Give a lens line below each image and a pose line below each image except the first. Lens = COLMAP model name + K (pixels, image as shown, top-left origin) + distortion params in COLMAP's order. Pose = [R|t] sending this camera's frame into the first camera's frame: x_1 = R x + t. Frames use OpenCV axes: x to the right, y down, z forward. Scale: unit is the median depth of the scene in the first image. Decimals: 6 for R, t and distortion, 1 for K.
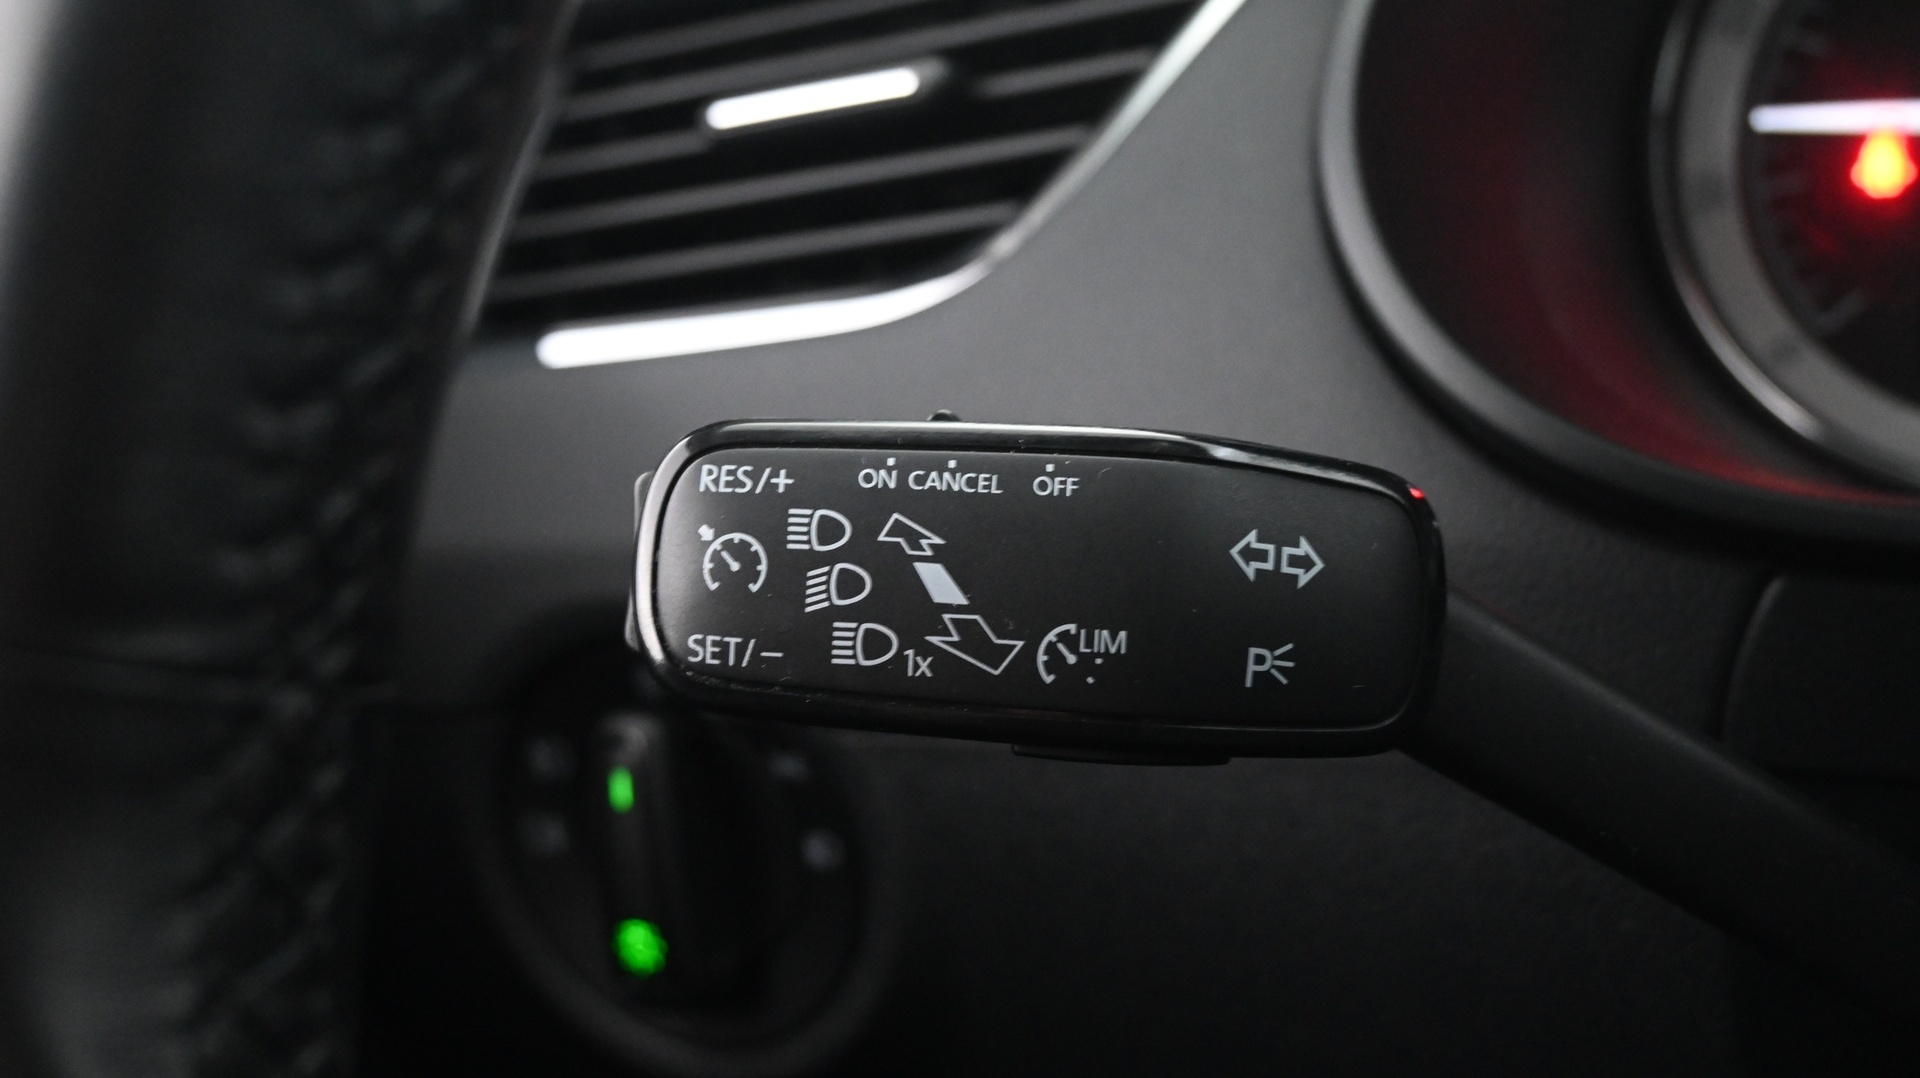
lens RADIAL K [[2118.9, 0, 965.5], [0, 2118.9, 535.0], [0, 0, 1]] dist [-0.013414, 0.000000]
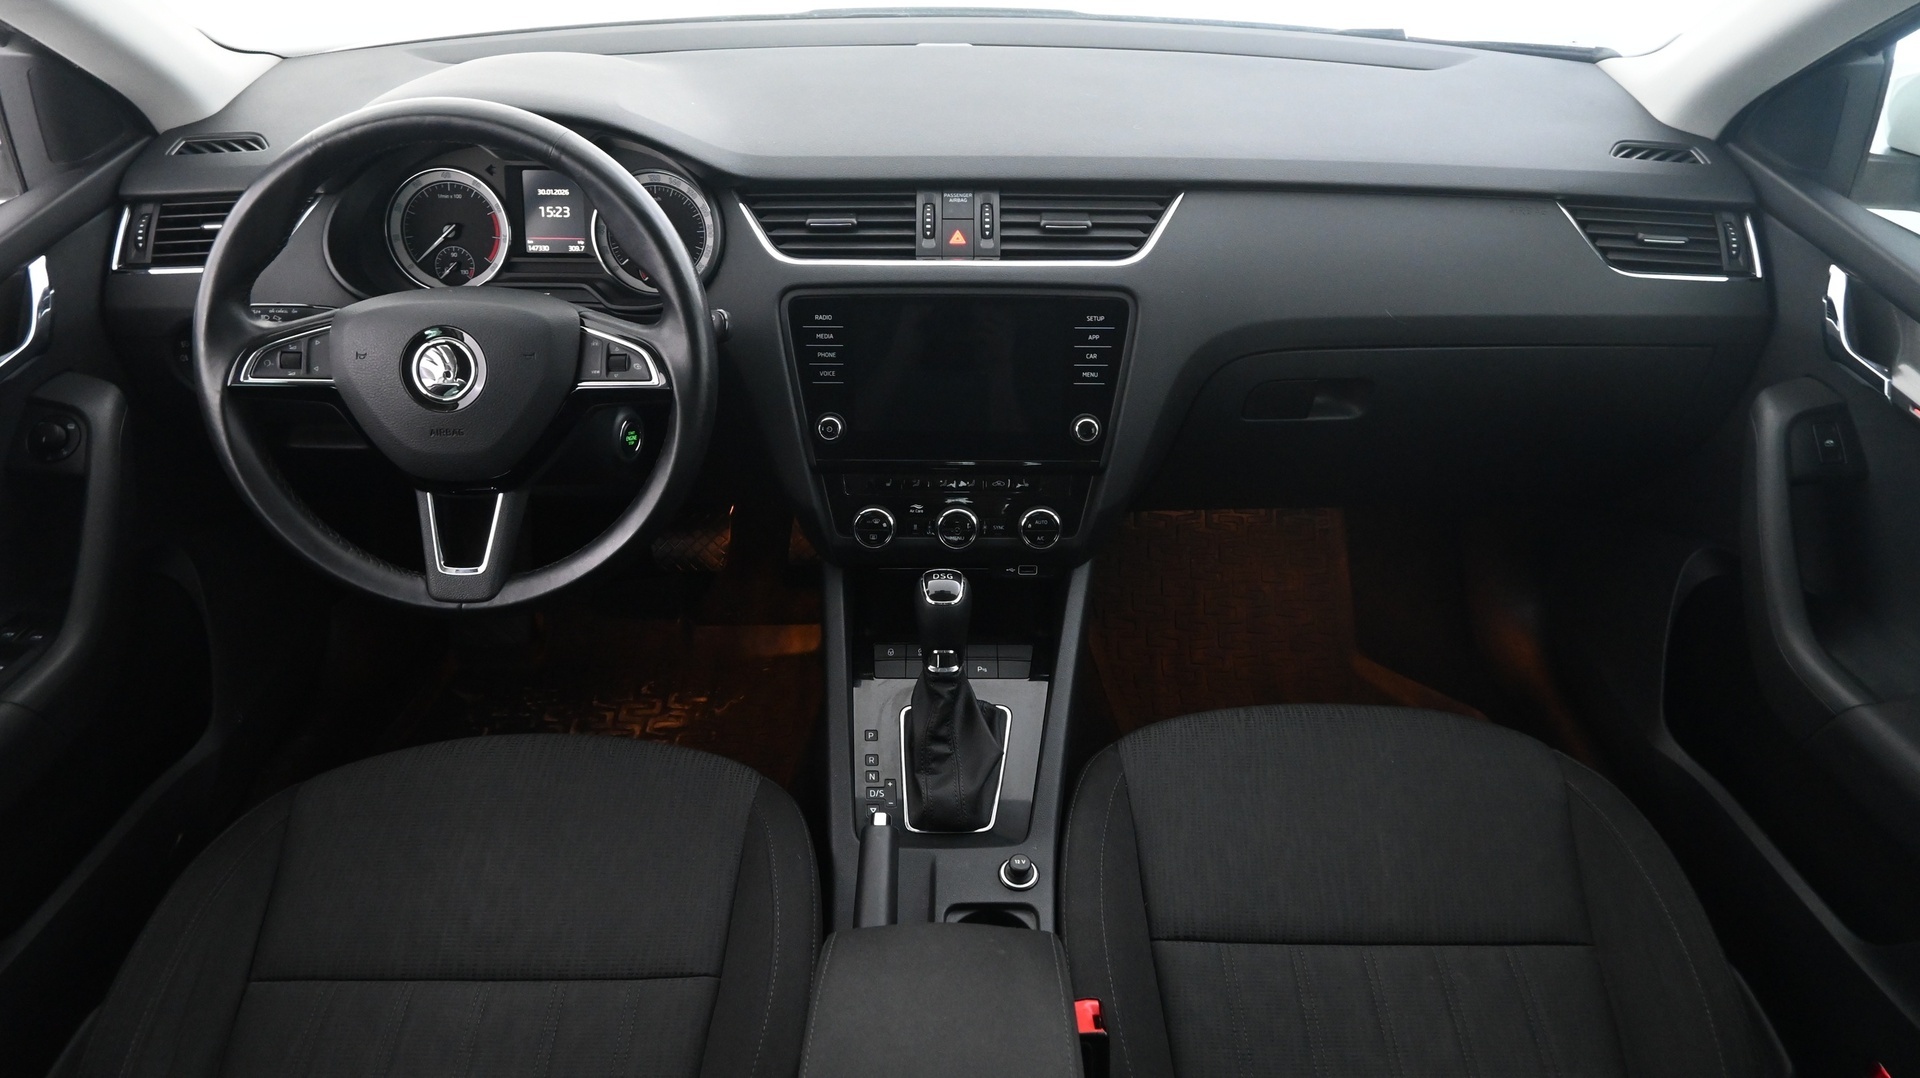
lens RADIAL K [[1329.1, 0, 971.6], [0, 1329.1, 543.4], [0, 0, 1]] dist [-0.014703, 0.011552]
pose [[0.827621, -0.133120, 0.545272, -0.496669], [-0.017207, 0.964994, 0.261705, -0.381156], [-0.561023, -0.225975, 0.796360, -3.393733]]
